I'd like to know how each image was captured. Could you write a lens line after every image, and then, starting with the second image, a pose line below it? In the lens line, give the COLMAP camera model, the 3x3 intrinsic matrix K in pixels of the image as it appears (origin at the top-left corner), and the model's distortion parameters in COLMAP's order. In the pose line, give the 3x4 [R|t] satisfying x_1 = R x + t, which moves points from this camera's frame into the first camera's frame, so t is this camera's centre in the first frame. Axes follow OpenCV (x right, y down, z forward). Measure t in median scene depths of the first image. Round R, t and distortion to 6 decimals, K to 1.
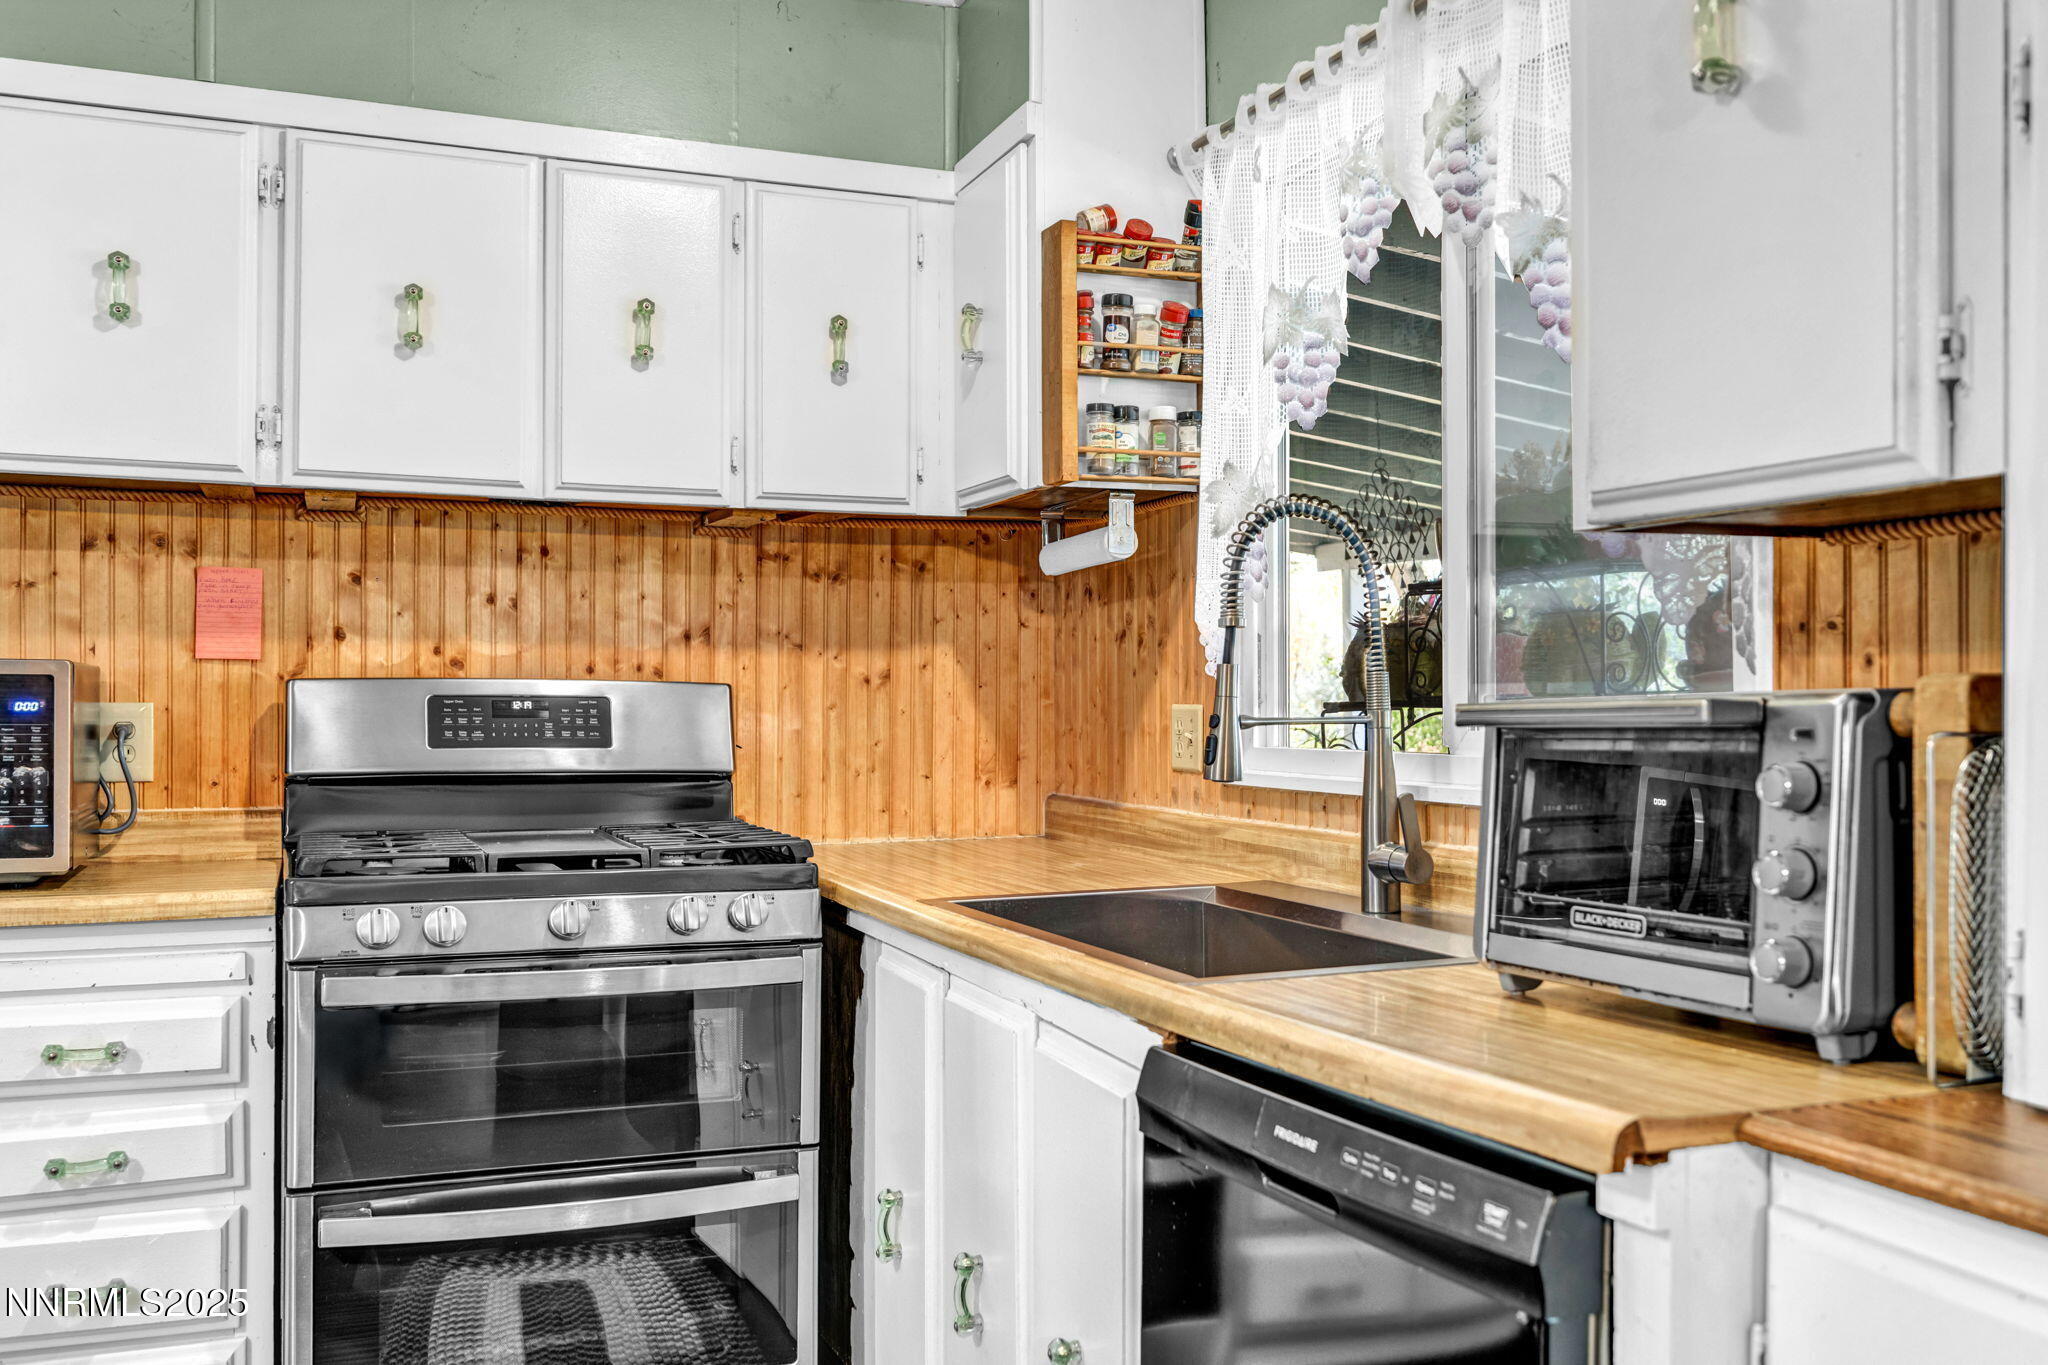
lens RADIAL K [[1813.2, 0, 1021.9], [0, 1813.2, 722.1], [0, 0, 1]] dist [-0.003153, 0.001717]
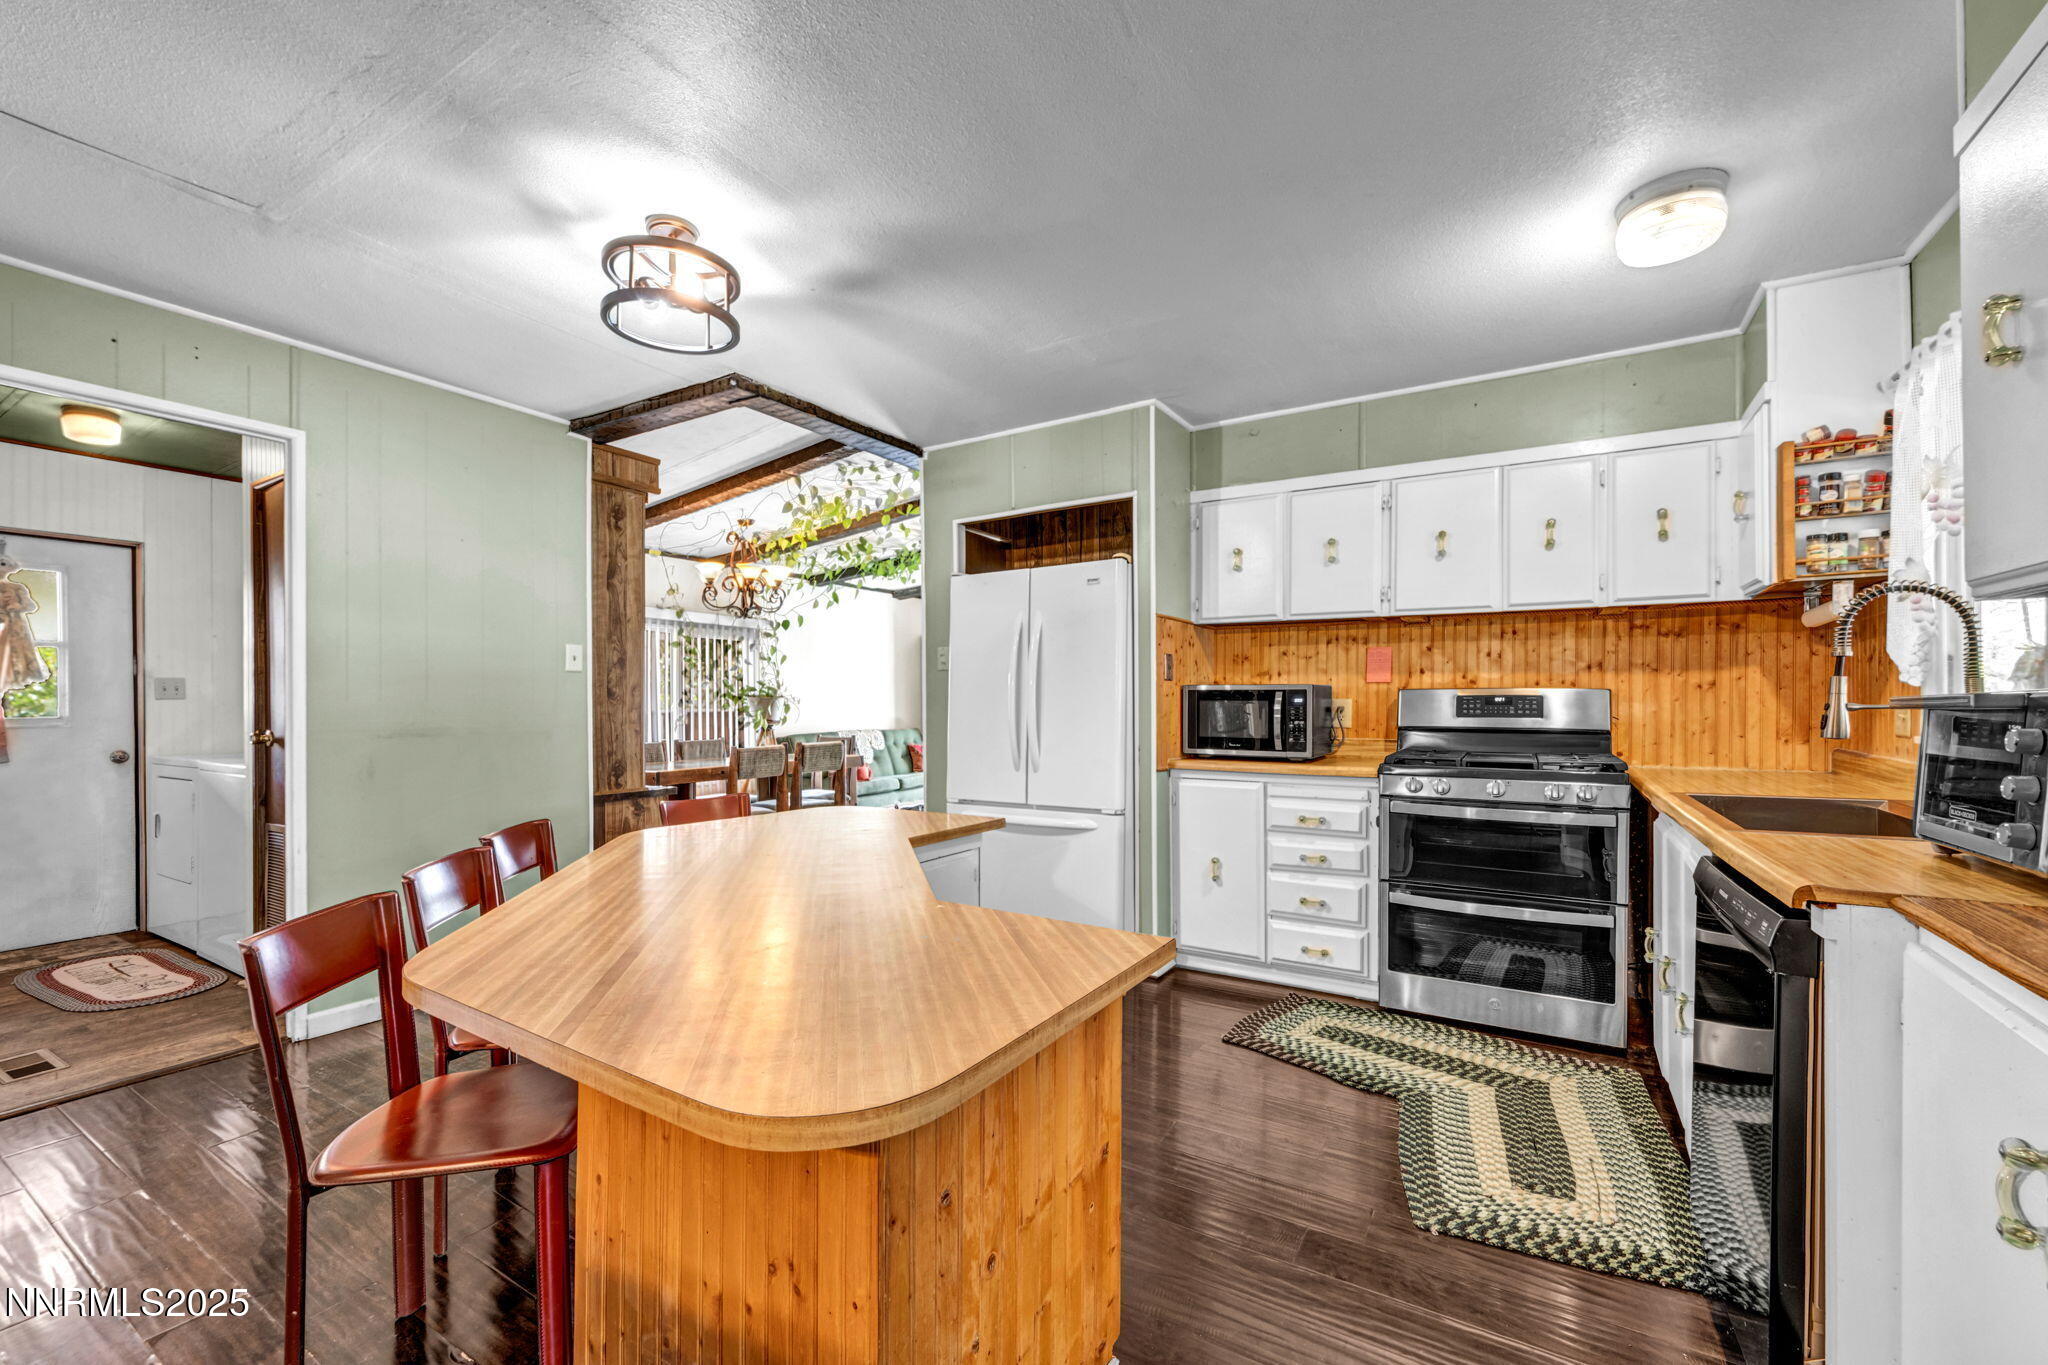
lens RADIAL K [[829.5, 0, 1029.8], [0, 829.5, 702.1], [0, 0, 1]] dist [-0.001268, -0.000350]
pose [[0.611357, -0.000768, -0.791355, 0.199044], [-0.004882, 0.999977, -0.004743, 0.002307], [0.791340, 0.006763, 0.611339, -0.131863]]
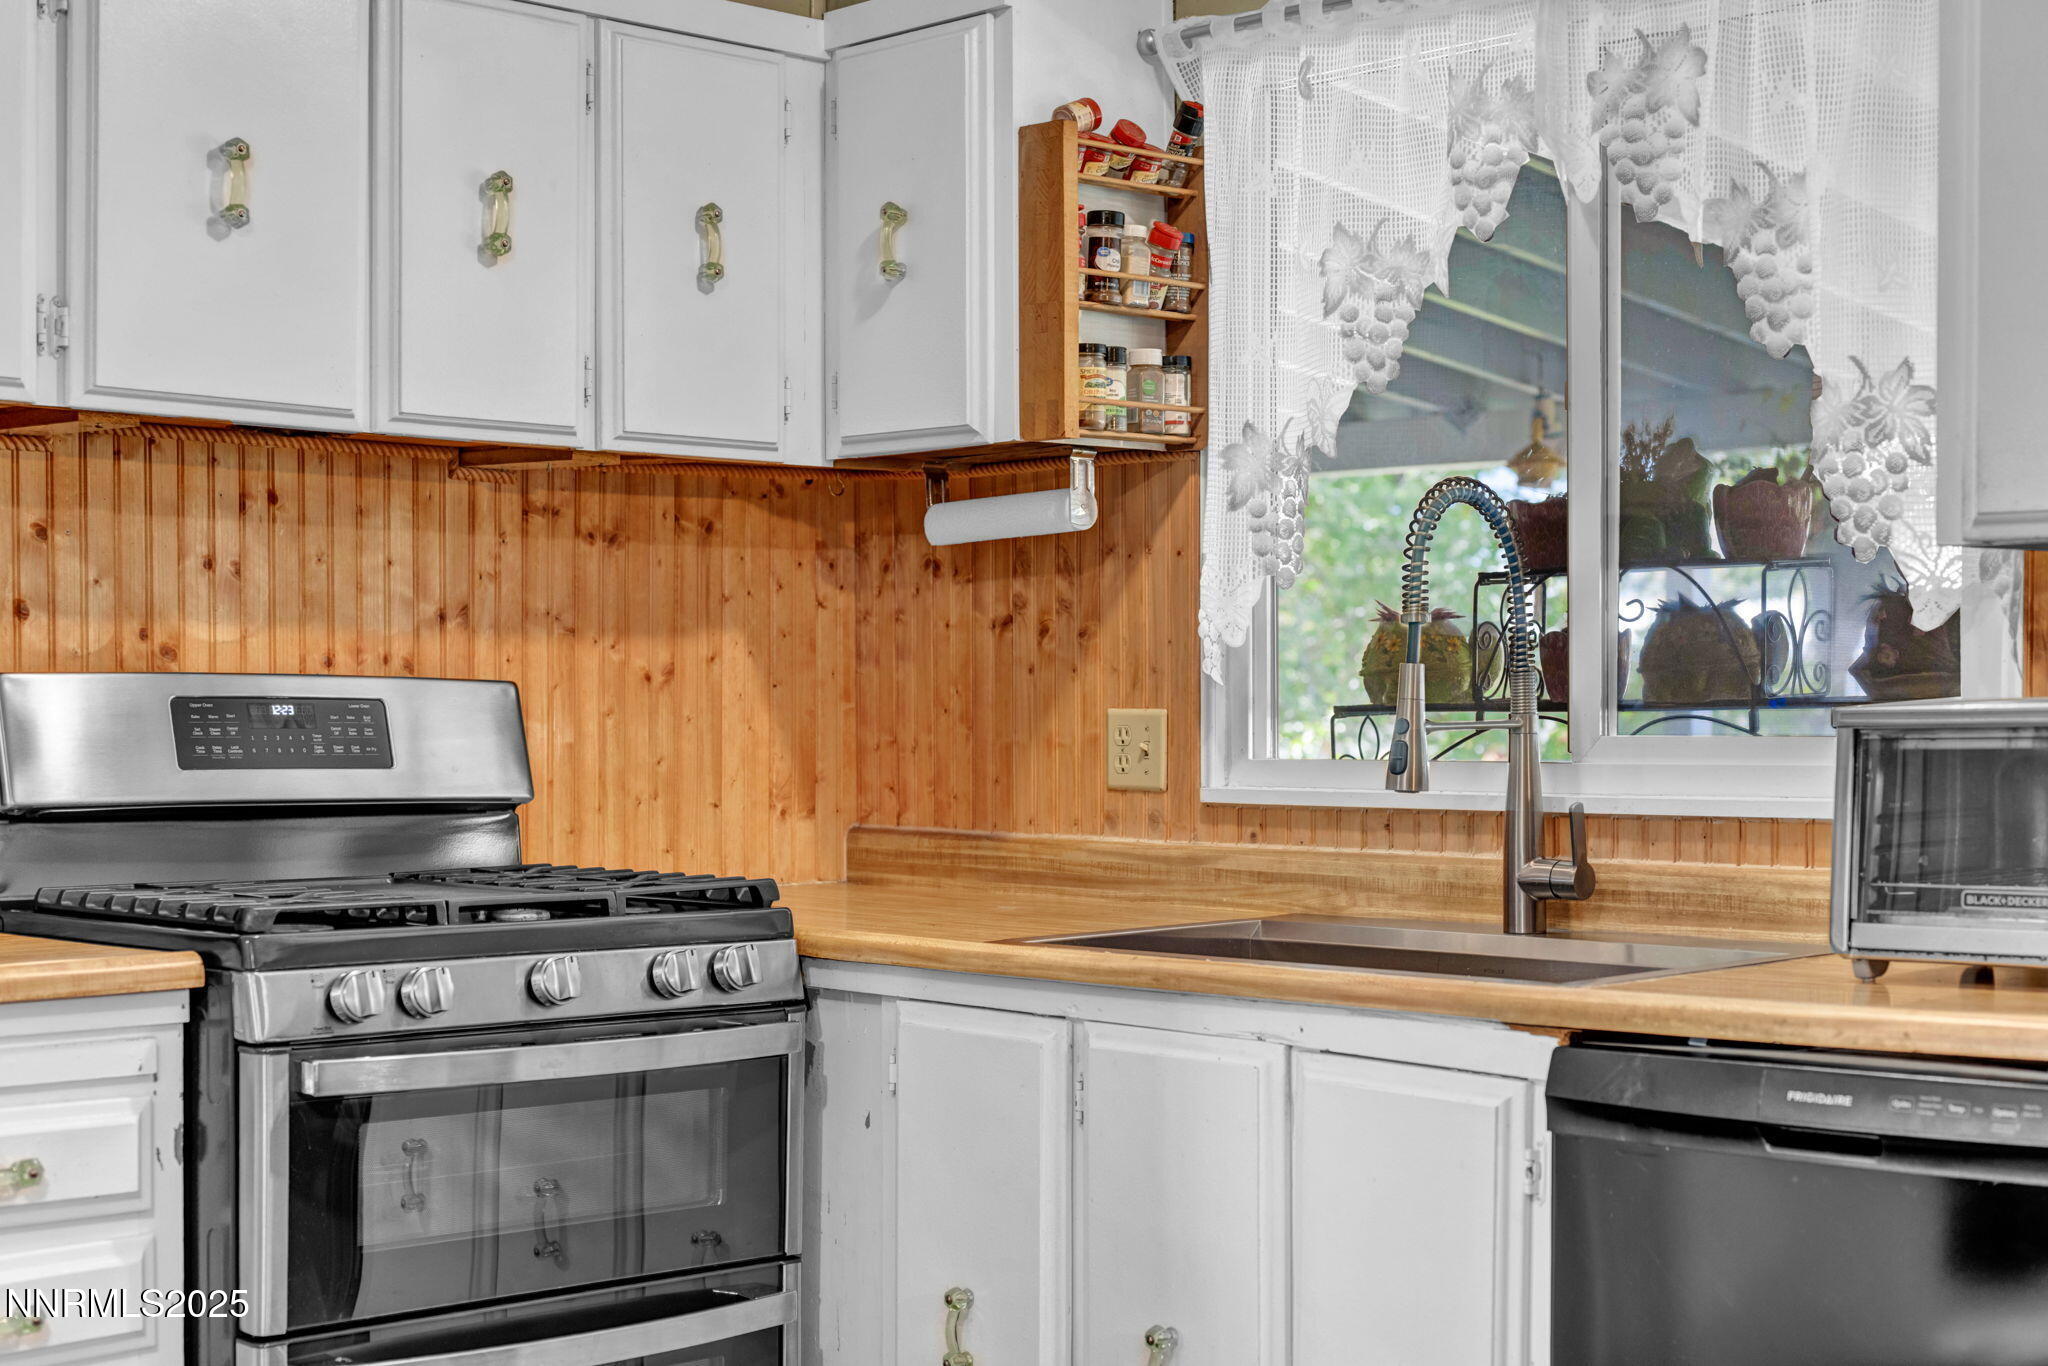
lens RADIAL K [[3022.4, 0, 1019.7], [0, 3022.4, 840.5], [0, 0, 1]] dist [-0.009625, 0.035025]
pose [[0.925012, -0.016861, 0.379563, -0.462197], [0.004562, 0.999436, 0.033278, 0.003978], [-0.379910, -0.029051, 0.924567, -0.238615]]
